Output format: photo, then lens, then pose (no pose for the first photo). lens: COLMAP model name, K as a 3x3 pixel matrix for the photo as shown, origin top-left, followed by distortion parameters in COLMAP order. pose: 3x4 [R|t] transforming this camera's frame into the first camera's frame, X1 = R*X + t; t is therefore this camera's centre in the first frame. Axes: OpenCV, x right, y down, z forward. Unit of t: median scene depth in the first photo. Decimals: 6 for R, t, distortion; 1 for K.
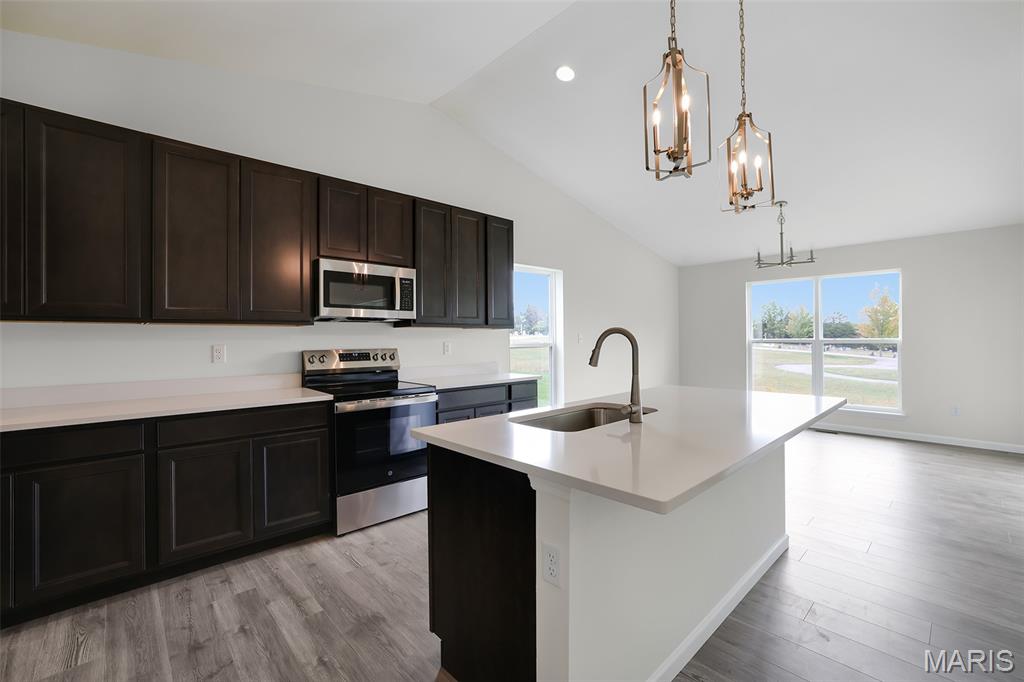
lens RADIAL K [[437.7, 0, 506.8], [0, 437.7, 337.5], [0, 0, 1]] dist [-0.021669, 0.000514]
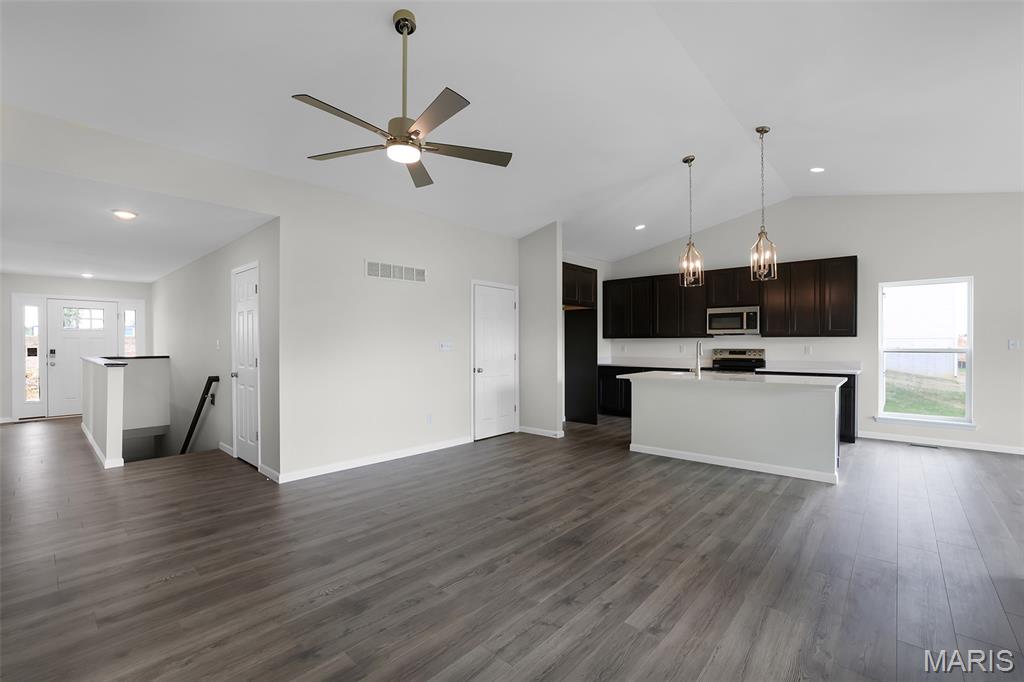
lens RADIAL K [[445.1, 0, 512.0], [0, 445.1, 341.0], [0, 0, 1]] dist [-0.056443, 0.024868]
pose [[0.093613, 0.002234, -0.995606, 1.563966], [0.001881, 0.999995, 0.002421, -0.015819], [0.995607, -0.002099, 0.093608, -0.207111]]
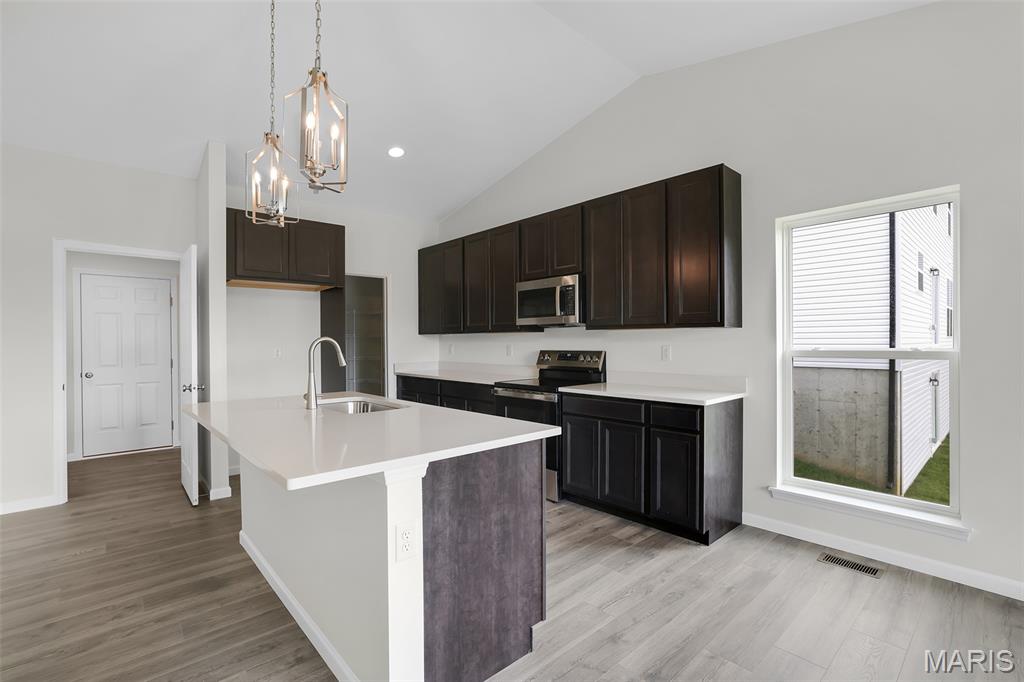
lens RADIAL K [[458.8, 0, 511.5], [0, 458.8, 345.3], [0, 0, 1]] dist [-0.020289, 0.000307]
pose [[-0.012230, 0.014575, -0.999819, 0.897441], [0.008469, 0.999859, 0.014472, -0.006197], [0.999889, -0.008291, -0.012351, 0.878371]]
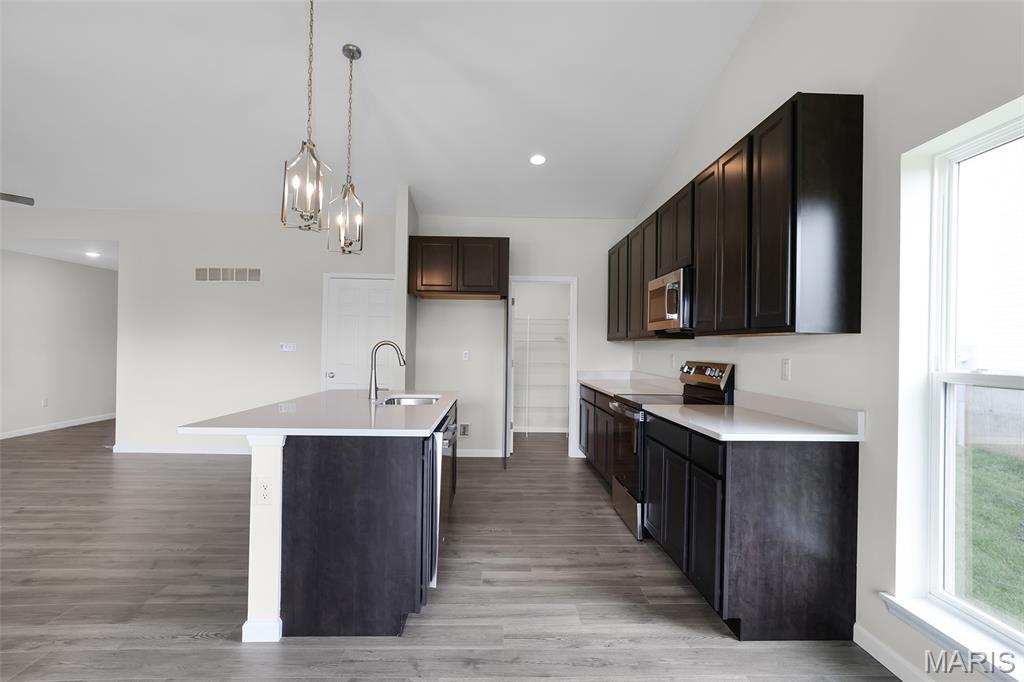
lens RADIAL K [[510.4, 0, 510.5], [0, 510.4, 347.2], [0, 0, 1]] dist [-0.033954, 0.022426]
pose [[-0.650774, -0.004663, -0.759257, 0.757329], [-0.009120, 0.999957, 0.001676, -0.002683], [0.759216, 0.008016, -0.650789, 1.419246]]
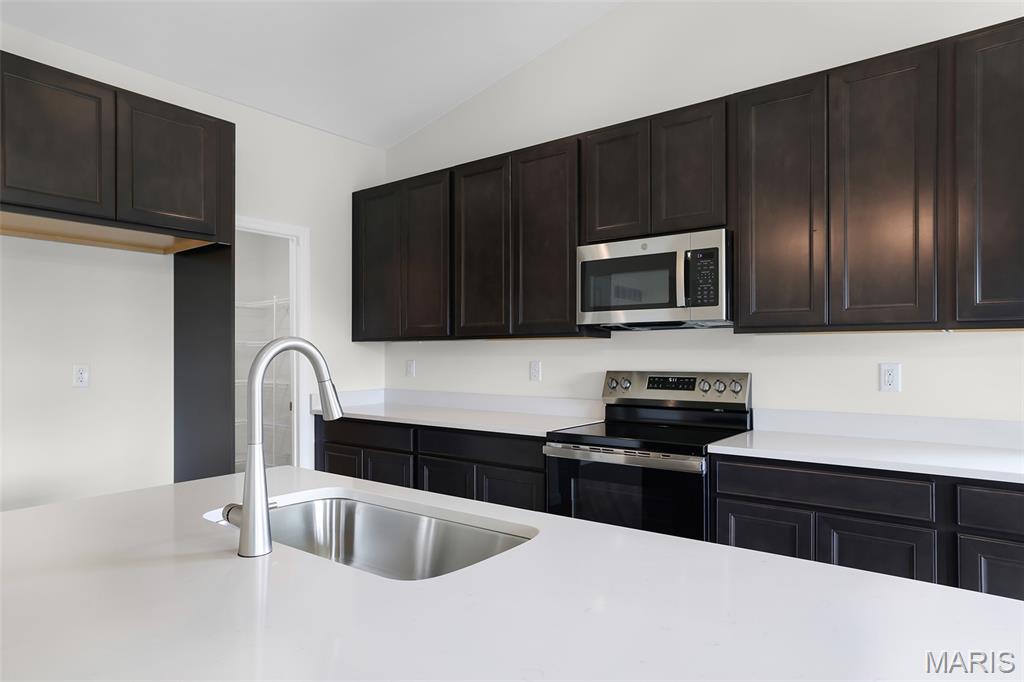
lens RADIAL K [[616.2, 0, 508.1], [0, 616.2, 345.2], [0, 0, 1]] dist [0.002604, 0.001068]
pose [[0.158432, -0.011364, -0.987305, 0.521940], [0.000418, 0.999934, -0.011443, -0.001740], [0.987370, 0.001400, 0.158426, 0.627649]]
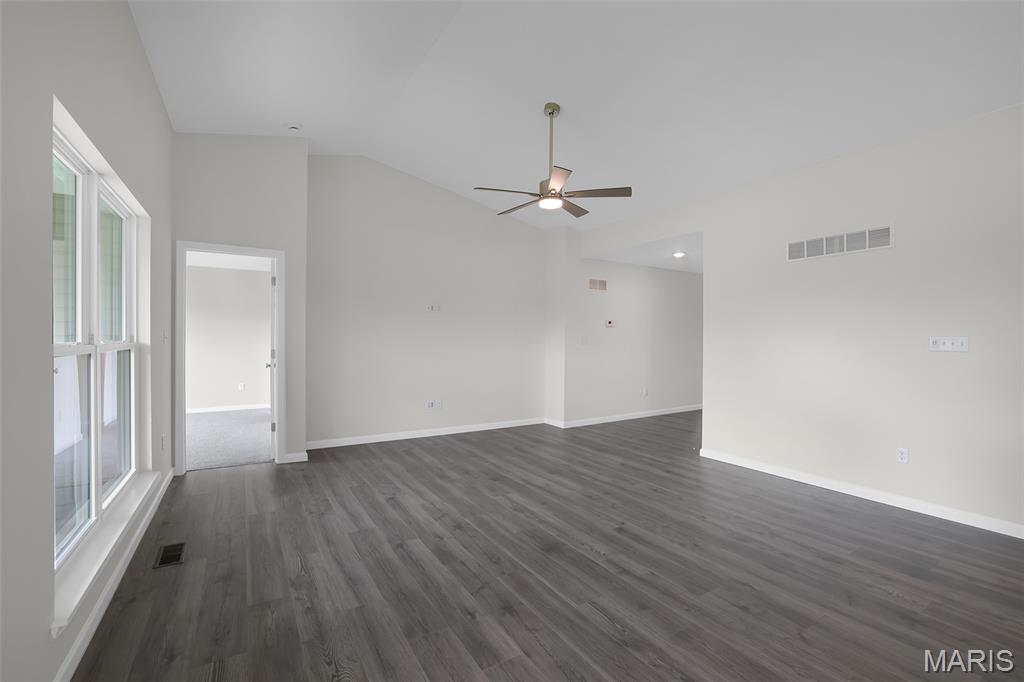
lens RADIAL K [[437.7, 0, 506.8], [0, 437.7, 337.5], [0, 0, 1]] dist [-0.021669, 0.000514]
pose [[-0.980382, 0.005530, 0.197031, 0.664276], [0.004483, 0.999973, -0.005760, -0.005156], [-0.197057, -0.004764, -0.980380, 0.770662]]
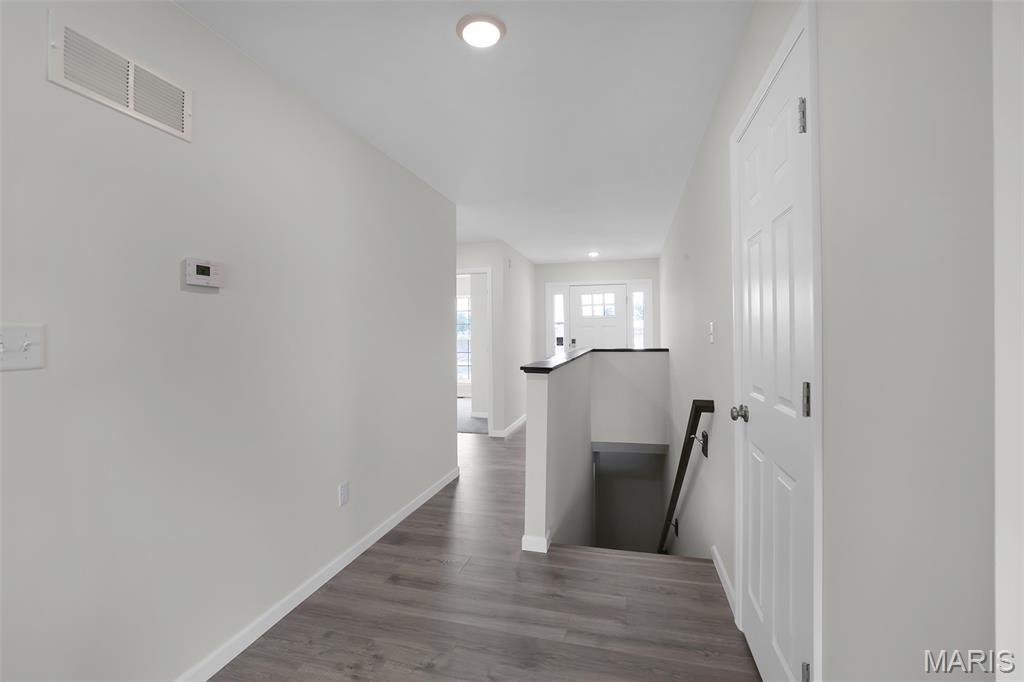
lens RADIAL K [[443.4, 0, 508.6], [0, 443.4, 333.3], [0, 0, 1]] dist [-0.018103, 0.000249]
pose [[-0.845408, 0.013090, -0.533961, 0.562059], [0.014750, 0.999891, 0.001160, -0.005295], [0.533918, -0.006895, -0.845508, -0.681831]]
